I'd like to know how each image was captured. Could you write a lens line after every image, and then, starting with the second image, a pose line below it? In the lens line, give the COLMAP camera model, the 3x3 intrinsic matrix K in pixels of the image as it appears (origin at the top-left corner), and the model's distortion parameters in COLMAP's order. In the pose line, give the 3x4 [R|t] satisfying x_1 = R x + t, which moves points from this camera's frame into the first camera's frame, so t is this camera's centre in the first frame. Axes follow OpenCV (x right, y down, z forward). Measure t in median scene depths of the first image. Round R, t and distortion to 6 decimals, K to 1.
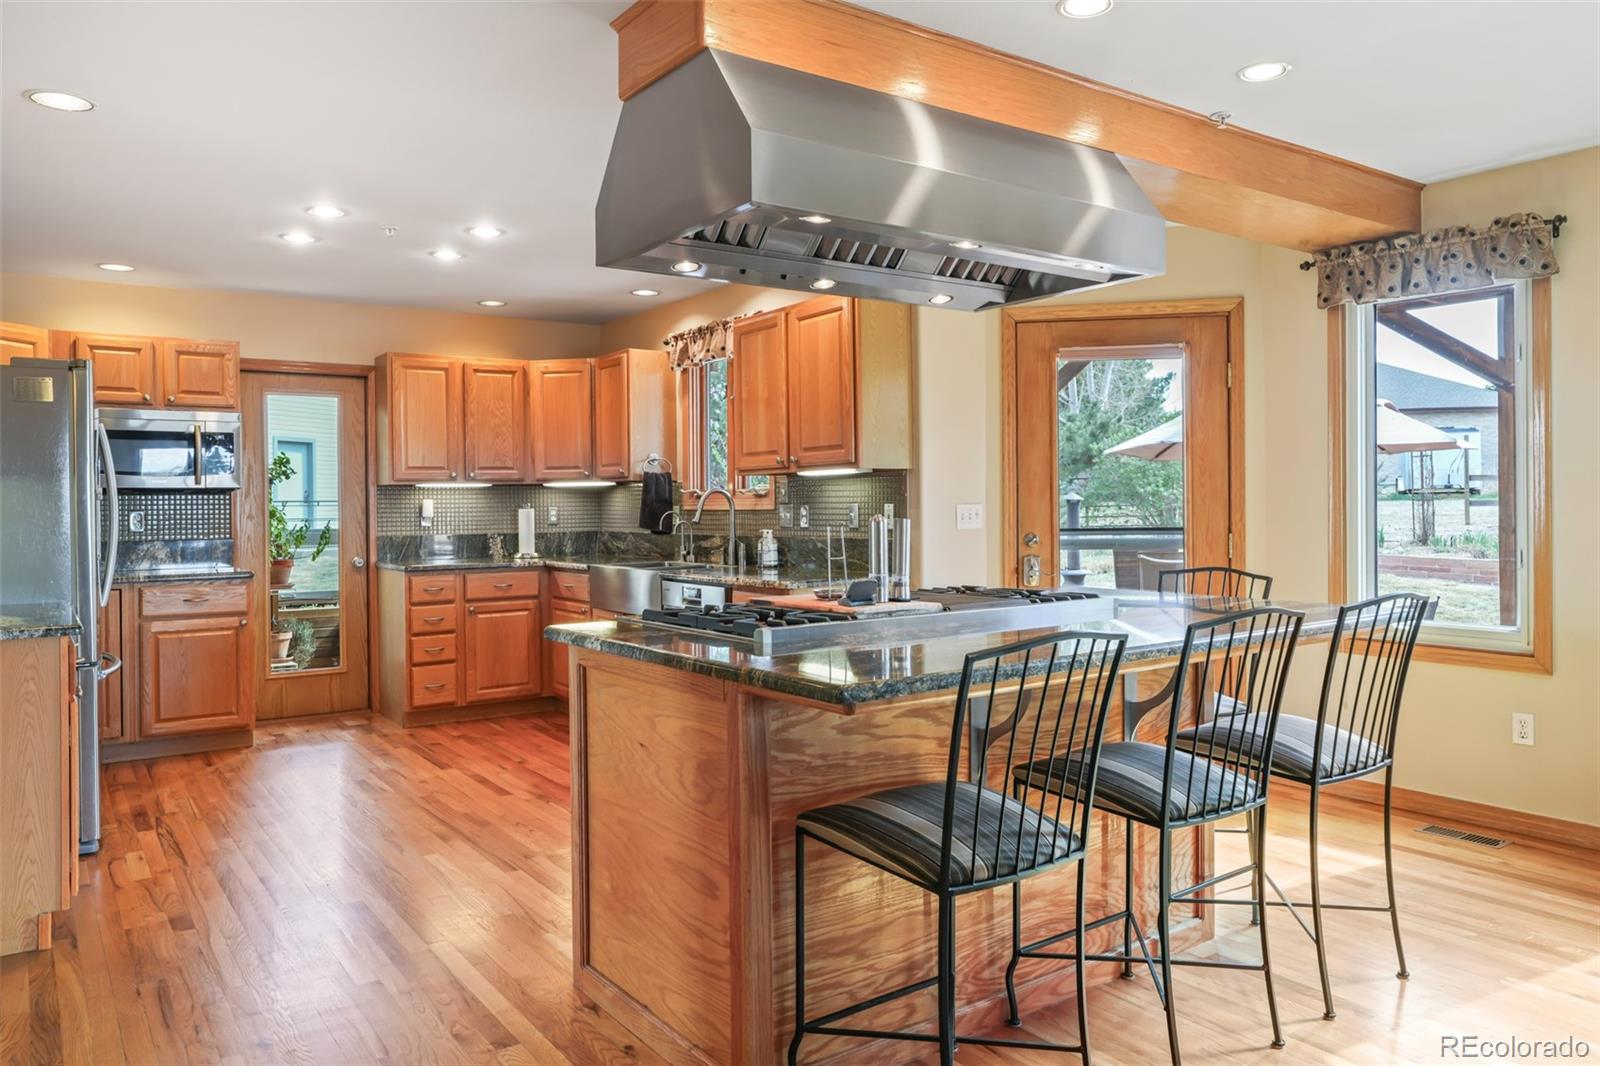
lens RADIAL K [[1136.7, 0, 776.9], [0, 1136.7, 504.9], [0, 0, 1]] dist [0.046111, 0.000125]
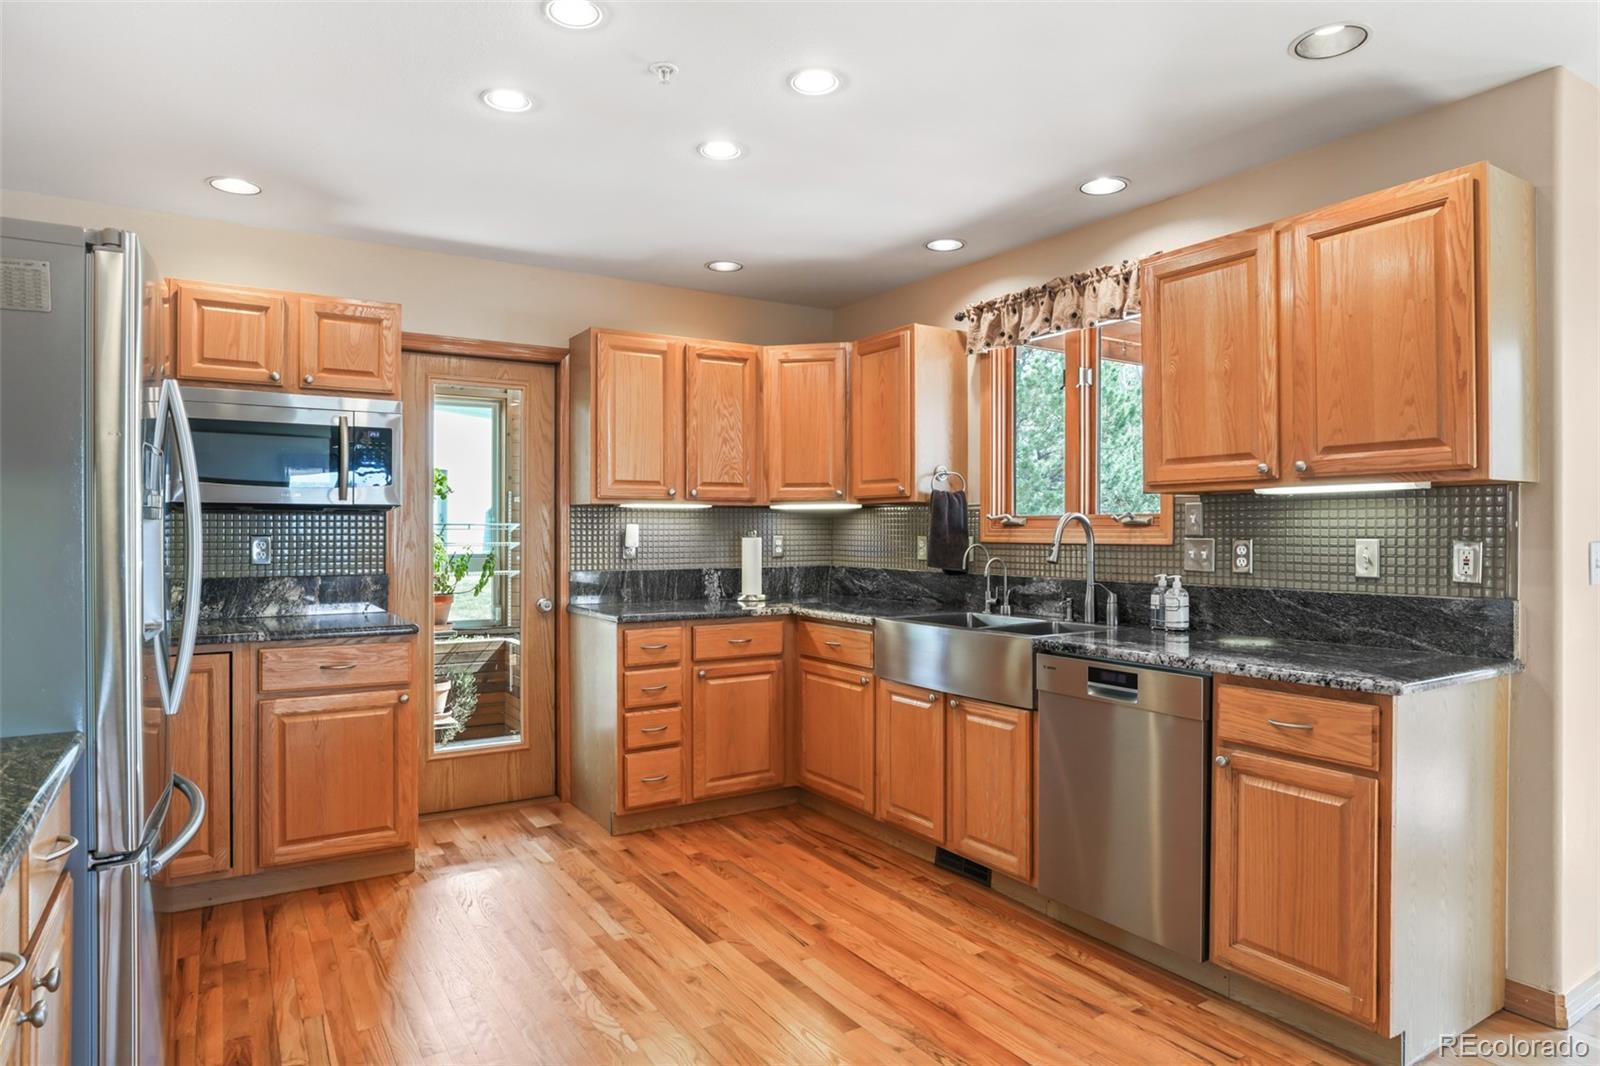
lens RADIAL K [[956.4, 0, 804.7], [0, 956.4, 525.4], [0, 0, 1]] dist [-0.009260, 0.006158]
pose [[0.999812, 0.011126, -0.015902, -0.193925], [-0.011211, 0.999923, -0.005314, -0.001995], [0.015841, 0.005491, 0.999859, 0.385823]]
